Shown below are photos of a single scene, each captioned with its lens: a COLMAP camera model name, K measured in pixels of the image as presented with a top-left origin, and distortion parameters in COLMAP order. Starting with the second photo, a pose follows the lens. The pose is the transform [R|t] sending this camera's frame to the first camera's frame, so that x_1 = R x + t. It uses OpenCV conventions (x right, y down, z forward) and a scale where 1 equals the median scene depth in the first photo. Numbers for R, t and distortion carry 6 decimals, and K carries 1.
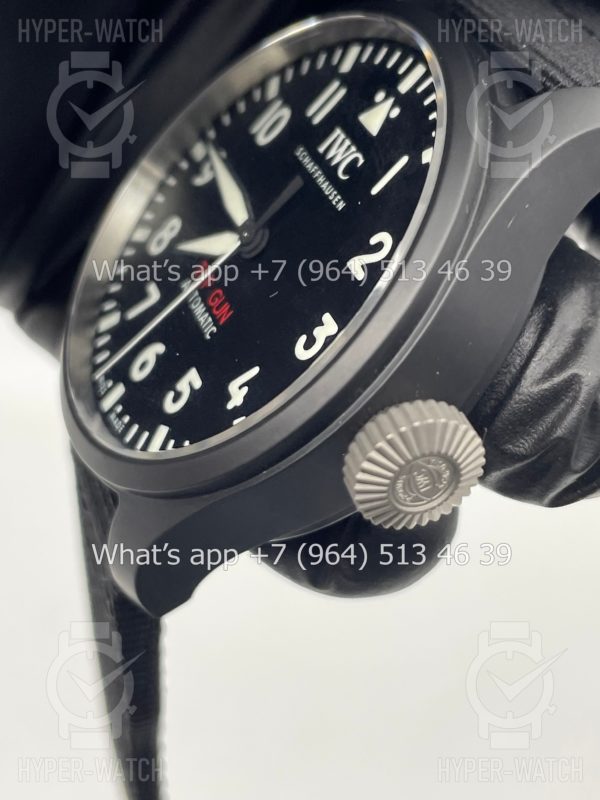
lens RADIAL K [[1295.4, 0, 300.0], [0, 1295.4, 400.0], [0, 0, 1]] dist [0.039526, -0.015229]
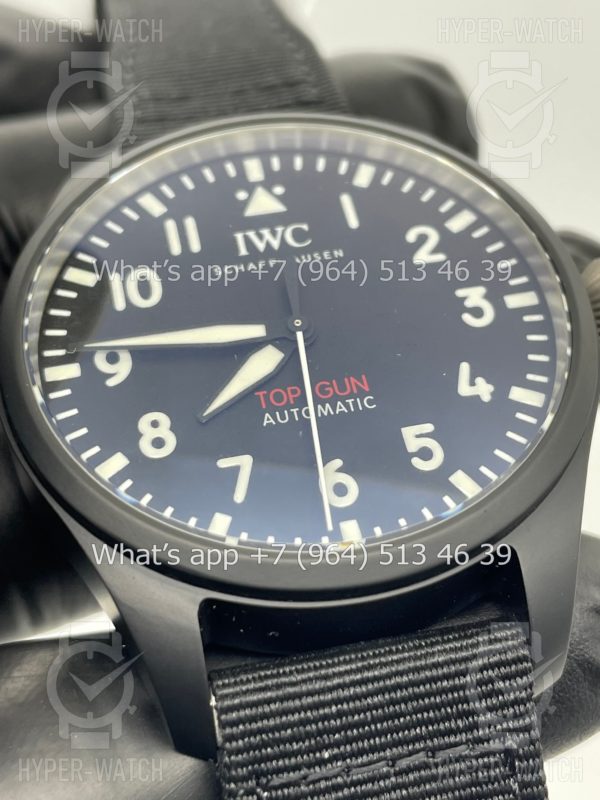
lens RADIAL K [[1295.4, 0, 300.0], [0, 1295.4, 400.0], [0, 0, 1]] dist [0.039526, -0.015229]
pose [[0.159163, -0.233518, 0.959237, -0.971216], [0.691290, 0.720033, 0.060583, -0.145080], [-0.704830, 0.653469, 0.276032, 0.785609]]
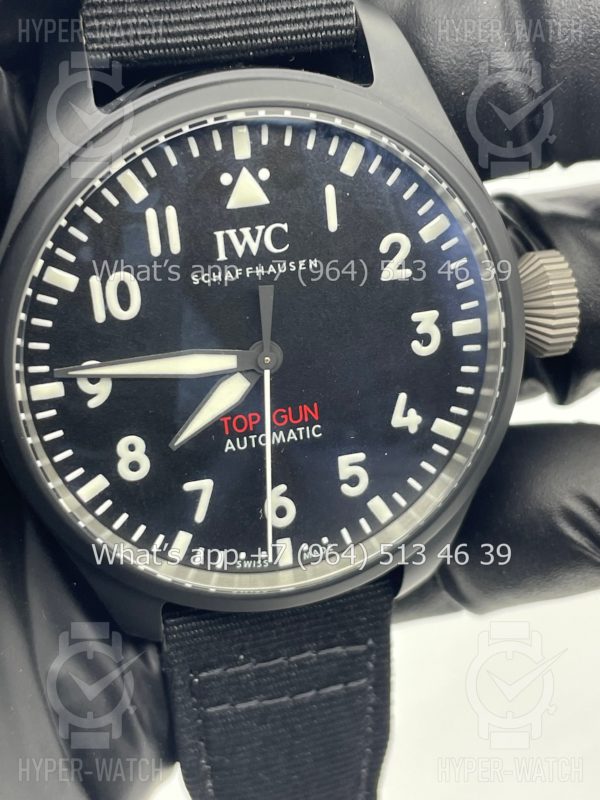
lens RADIAL K [[1295.4, 0, 300.0], [0, 1295.4, 400.0], [0, 0, 1]] dist [0.039526, -0.015229]
pose [[0.100479, -0.879513, 0.465145, -0.550790], [0.513630, 0.446250, 0.732833, -0.863921], [-0.852108, 0.165278, 0.496583, 0.479518]]
